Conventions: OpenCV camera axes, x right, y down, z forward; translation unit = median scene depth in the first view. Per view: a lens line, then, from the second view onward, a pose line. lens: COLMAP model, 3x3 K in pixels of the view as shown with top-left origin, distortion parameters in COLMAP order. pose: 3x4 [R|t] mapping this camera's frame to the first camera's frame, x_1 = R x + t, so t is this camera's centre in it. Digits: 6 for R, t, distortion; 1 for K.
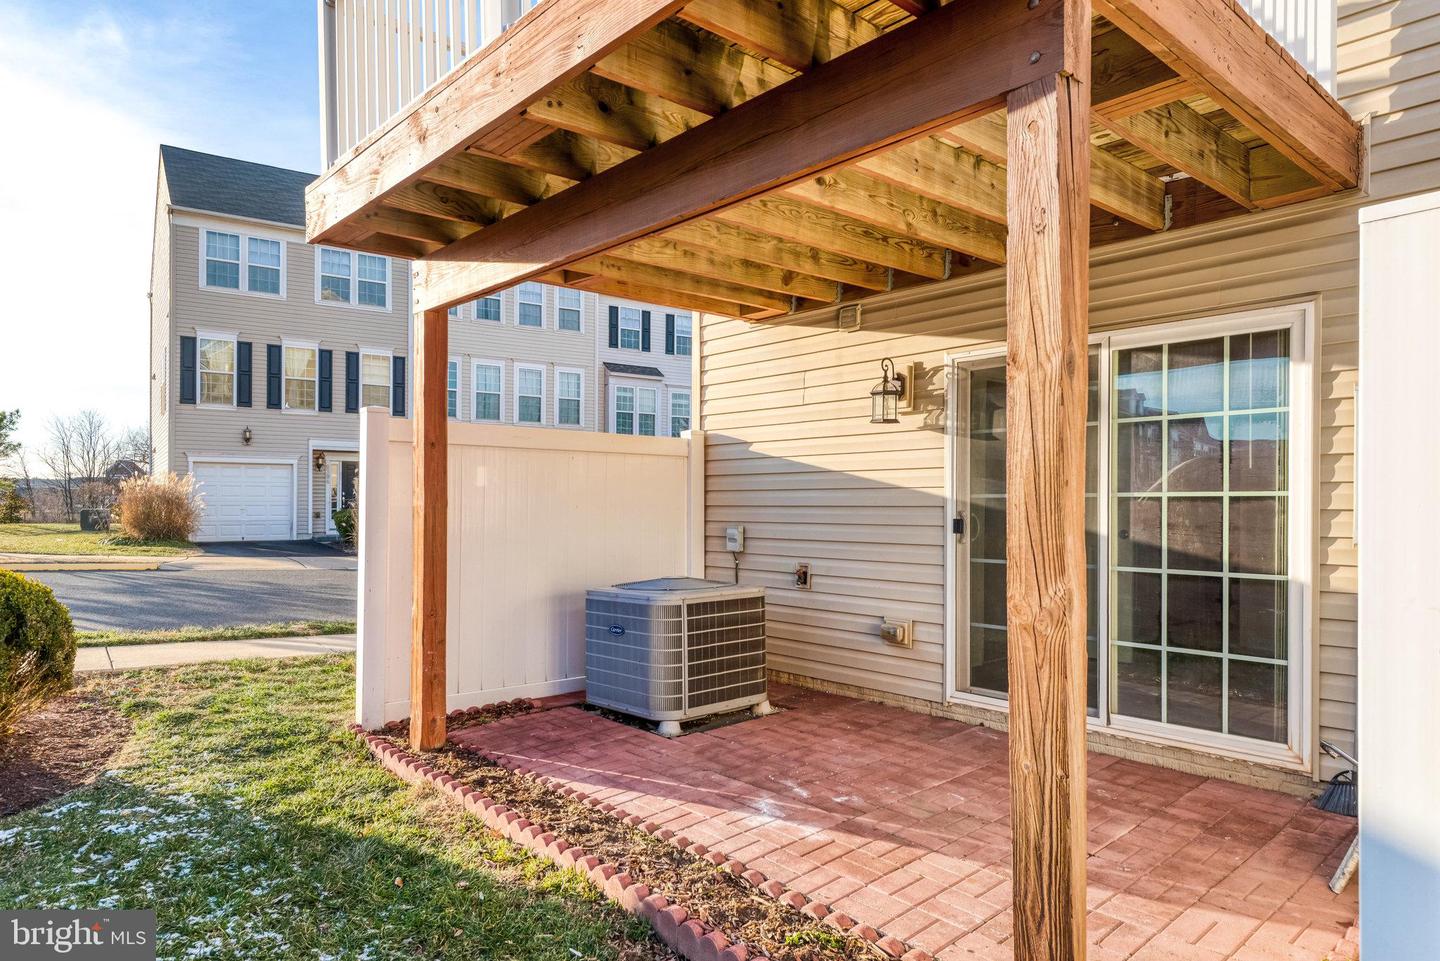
lens RADIAL K [[894.2, 0, 720.0], [0, 894.2, 480.5], [0, 0, 1]] dist [0.002849, 0.000414]
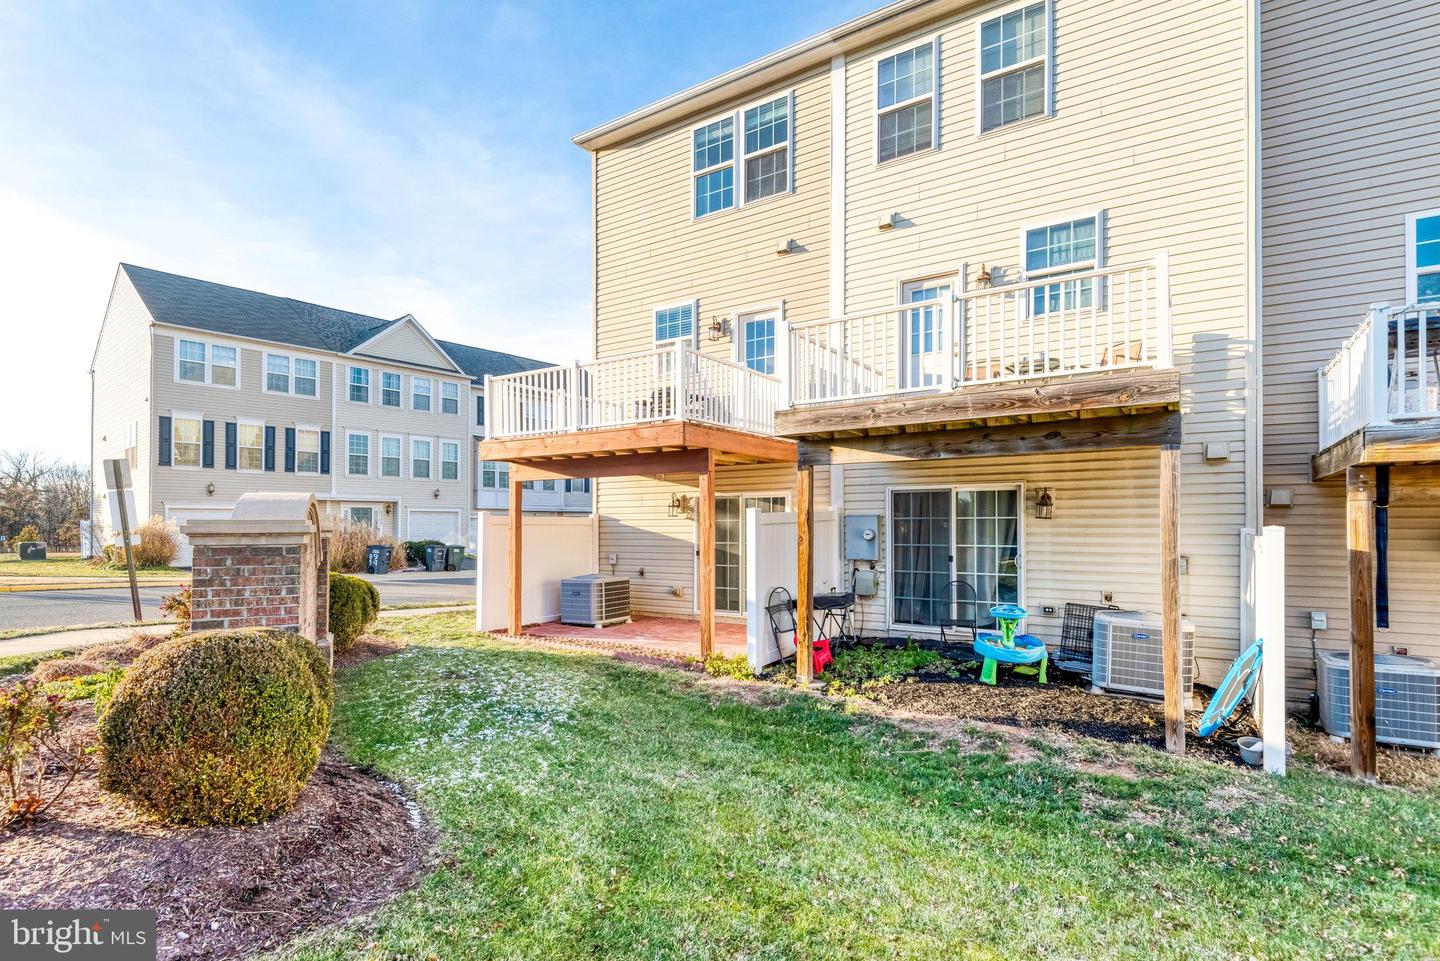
lens RADIAL K [[712.7, 0, 718.6], [0, 712.7, 500.1], [0, 0, 1]] dist [-0.000881, -0.017913]
pose [[0.966933, 0.000710, 0.255031, -0.195385], [0.002175, 0.999937, -0.011031, -0.072183], [-0.255023, 0.011220, 0.966870, -0.946955]]
